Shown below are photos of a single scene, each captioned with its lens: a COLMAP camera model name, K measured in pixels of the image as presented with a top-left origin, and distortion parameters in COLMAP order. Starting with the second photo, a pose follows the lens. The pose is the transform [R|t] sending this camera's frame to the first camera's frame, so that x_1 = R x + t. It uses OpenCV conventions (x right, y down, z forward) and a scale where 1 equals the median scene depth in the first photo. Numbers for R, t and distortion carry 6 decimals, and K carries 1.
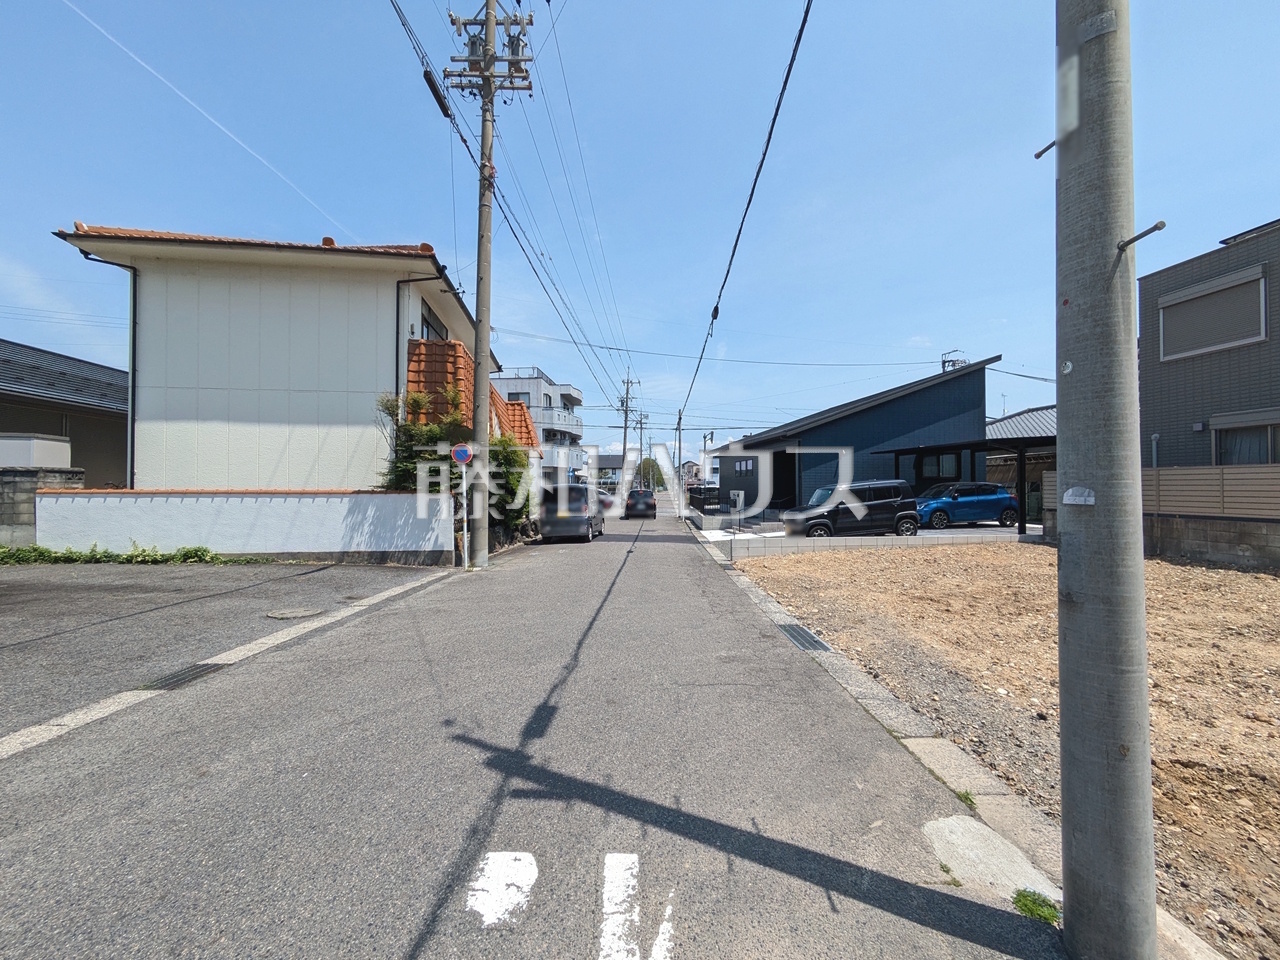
lens RADIAL K [[508.8, 0, 641.7], [0, 508.8, 482.0], [0, 0, 1]] dist [0.003214, 0.000885]
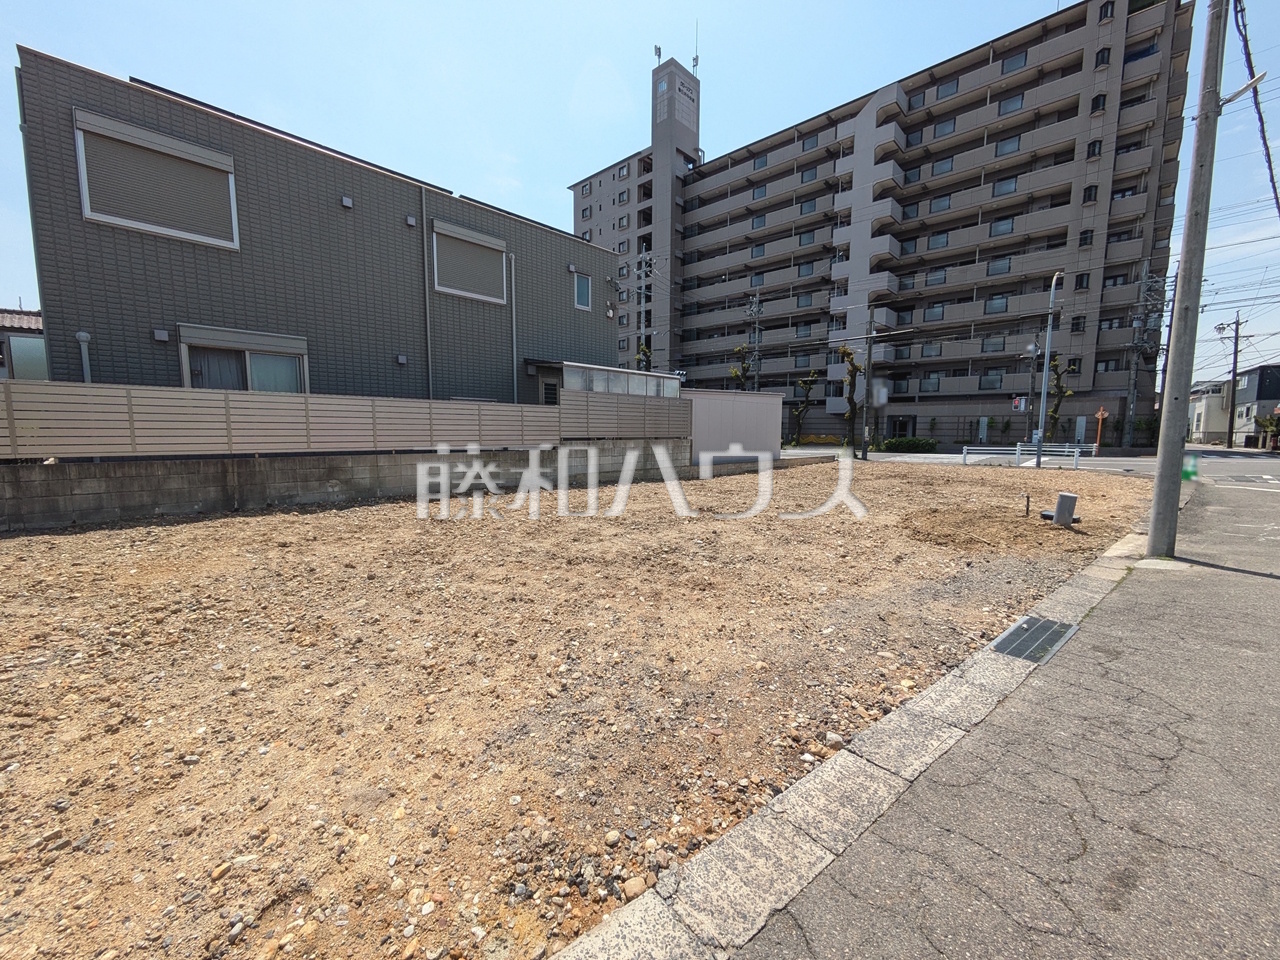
lens RADIAL K [[512.2, 0, 639.7], [0, 512.2, 478.1], [0, 0, 1]] dist [0.002932, 0.000713]
pose [[-0.626892, -0.076351, 0.775356, 0.084899], [-0.013855, 0.996122, 0.086889, 0.028116], [-0.778983, 0.043728, -0.625518, 1.151307]]
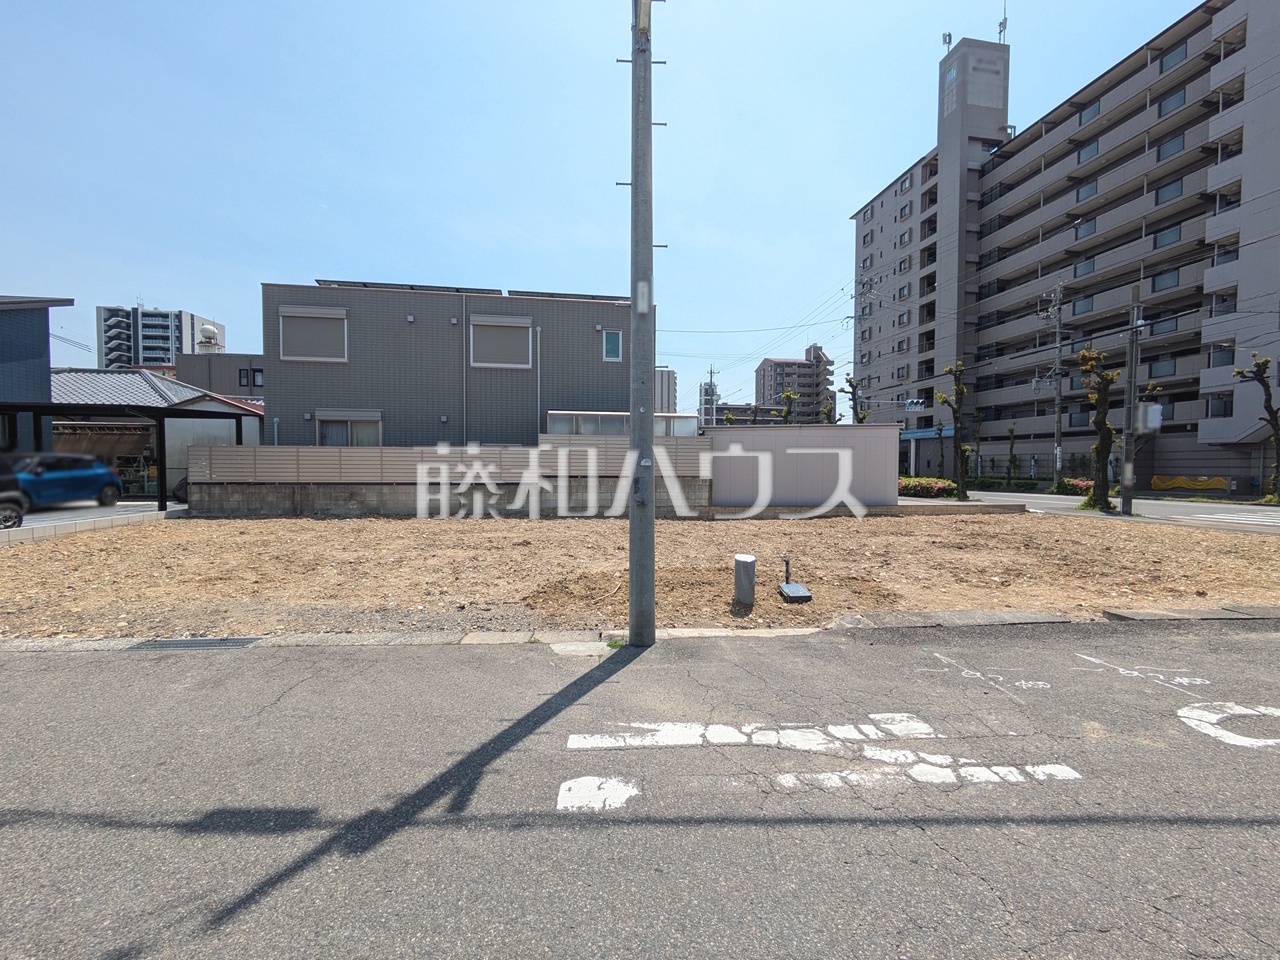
lens RADIAL K [[508.8, 0, 641.7], [0, 508.8, 482.0], [0, 0, 1]] dist [0.003214, 0.000885]
pose [[-0.024368, -0.030141, 0.999249, -0.309591], [-0.015703, 0.999434, 0.029763, 0.011361], [-0.999580, -0.014966, -0.024827, 0.206947]]
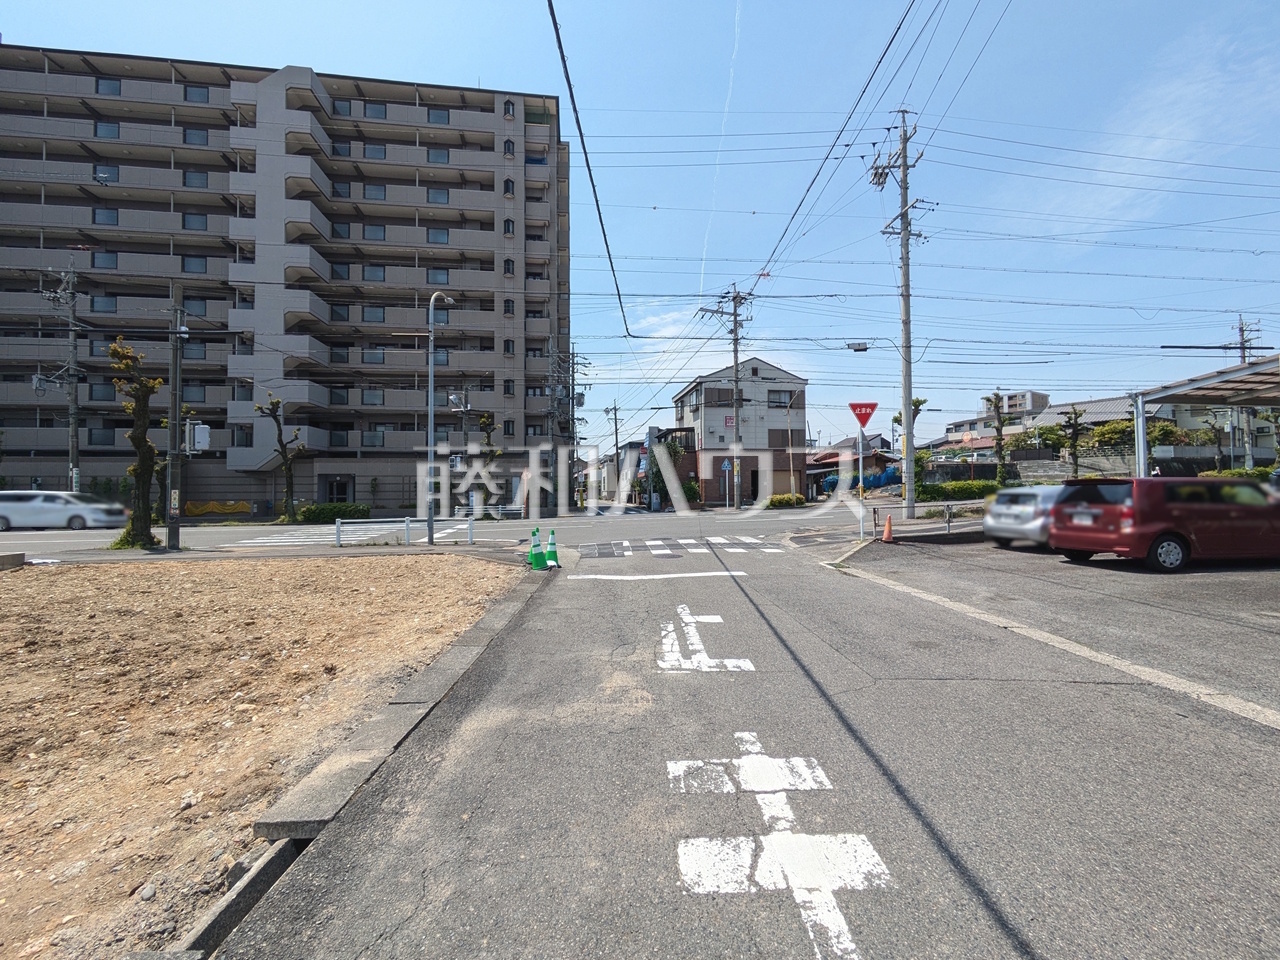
lens RADIAL K [[500.8, 0, 640.0], [0, 500.8, 480.0], [0, 0, 1]] dist [-0.003183, -0.000104]
pose [[-0.999934, 0.007032, 0.009064, 0.067675], [0.006738, 0.999463, -0.032069, 0.001647], [-0.009285, -0.032005, -0.999445, -0.087638]]
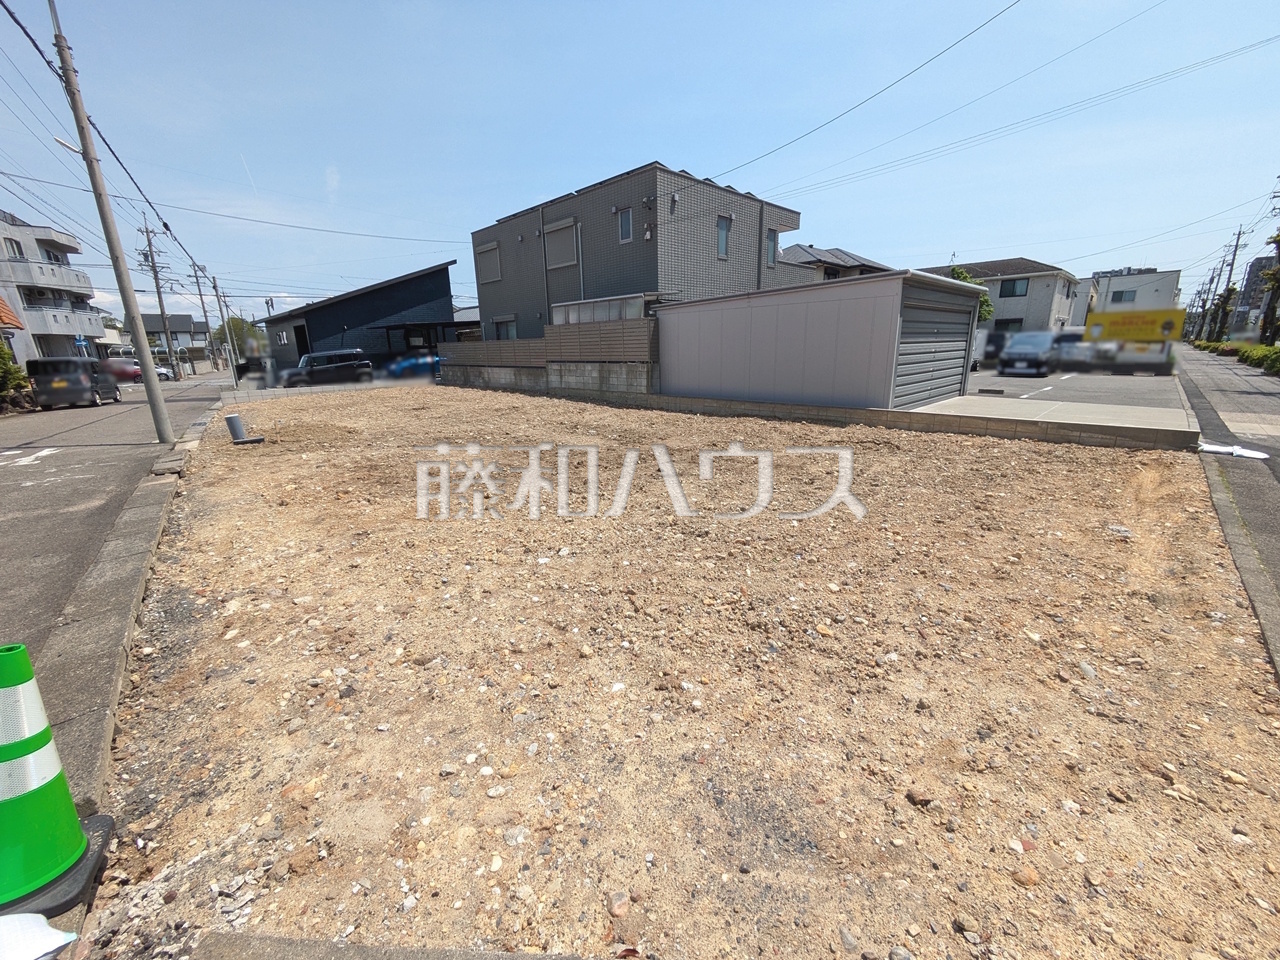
lens RADIAL K [[508.9, 0, 636.4], [0, 508.9, 484.8], [0, 0, 1]] dist [-0.000016, -0.000146]
pose [[0.799823, -0.167853, 0.576288, 0.339327], [0.011079, 0.964068, 0.265424, -0.011905], [-0.600133, -0.205908, 0.772944, -1.289226]]
